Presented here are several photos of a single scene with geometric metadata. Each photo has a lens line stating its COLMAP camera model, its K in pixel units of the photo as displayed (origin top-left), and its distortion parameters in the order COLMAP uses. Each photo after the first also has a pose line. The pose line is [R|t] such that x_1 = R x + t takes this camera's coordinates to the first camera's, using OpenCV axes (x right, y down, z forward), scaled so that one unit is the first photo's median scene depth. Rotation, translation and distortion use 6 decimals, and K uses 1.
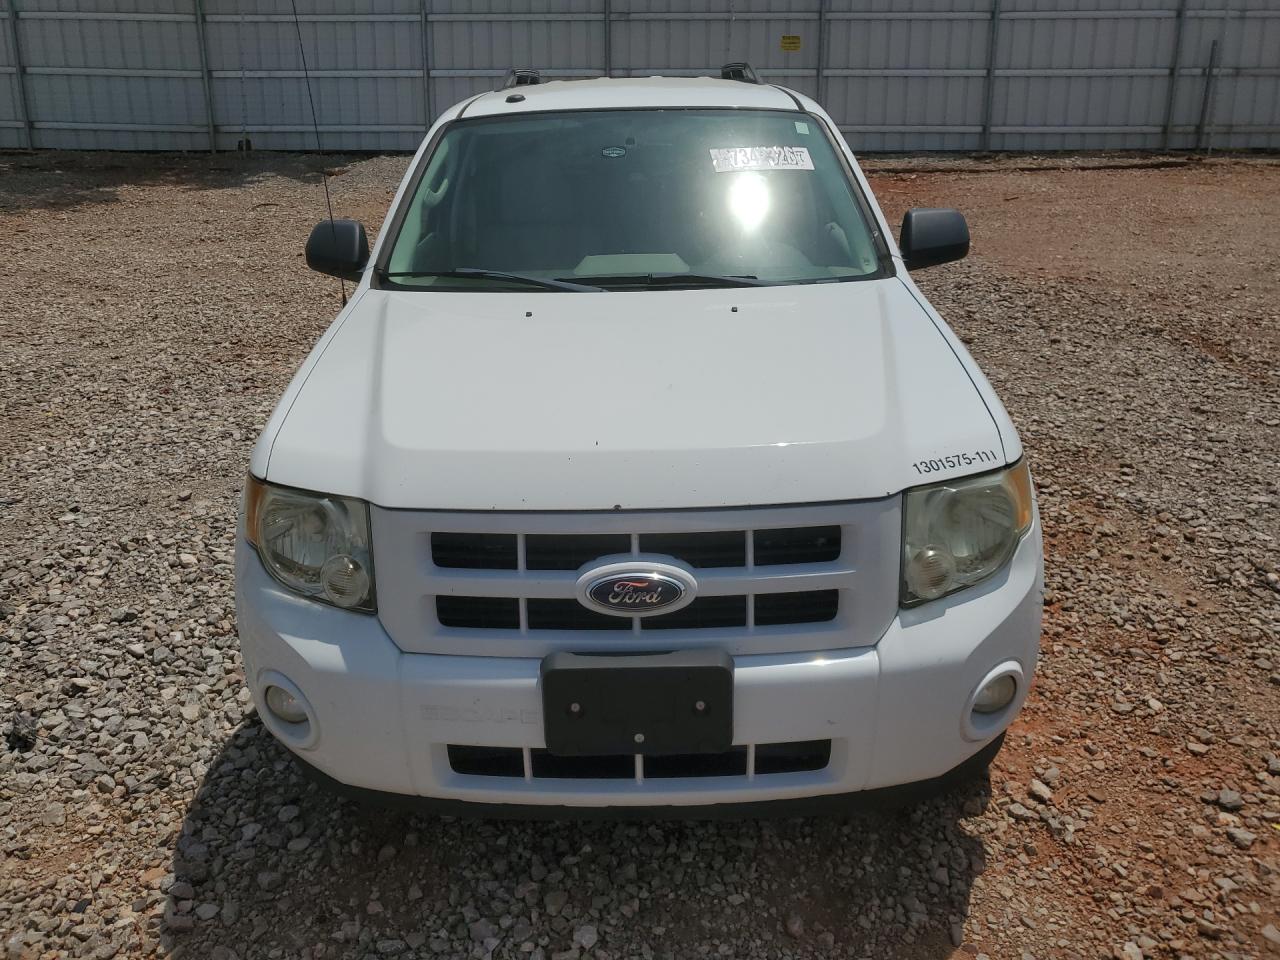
lens RADIAL K [[1052.3, 0, 643.7], [0, 1052.3, 475.3], [0, 0, 1]] dist [0.024171, 0.001005]
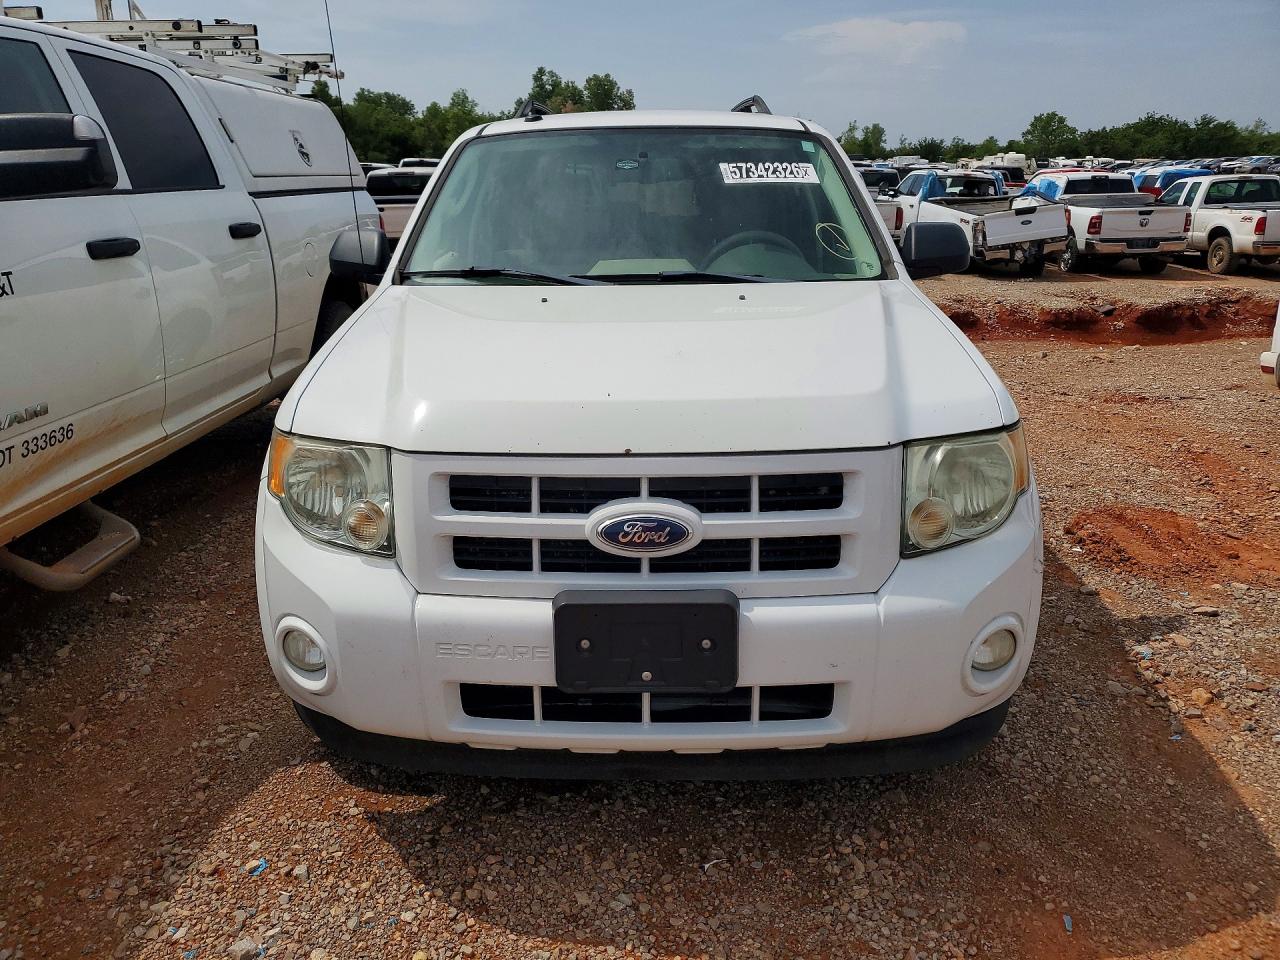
lens RADIAL K [[1056.1, 0, 640.0], [0, 1056.1, 480.0], [0, 0, 1]] dist [0.052348, -0.006884]
pose [[0.999899, 0.009344, -0.010669, -0.001483], [-0.010049, 0.997629, -0.068090, 0.127767], [0.010007, 0.068191, 0.997622, -0.043715]]
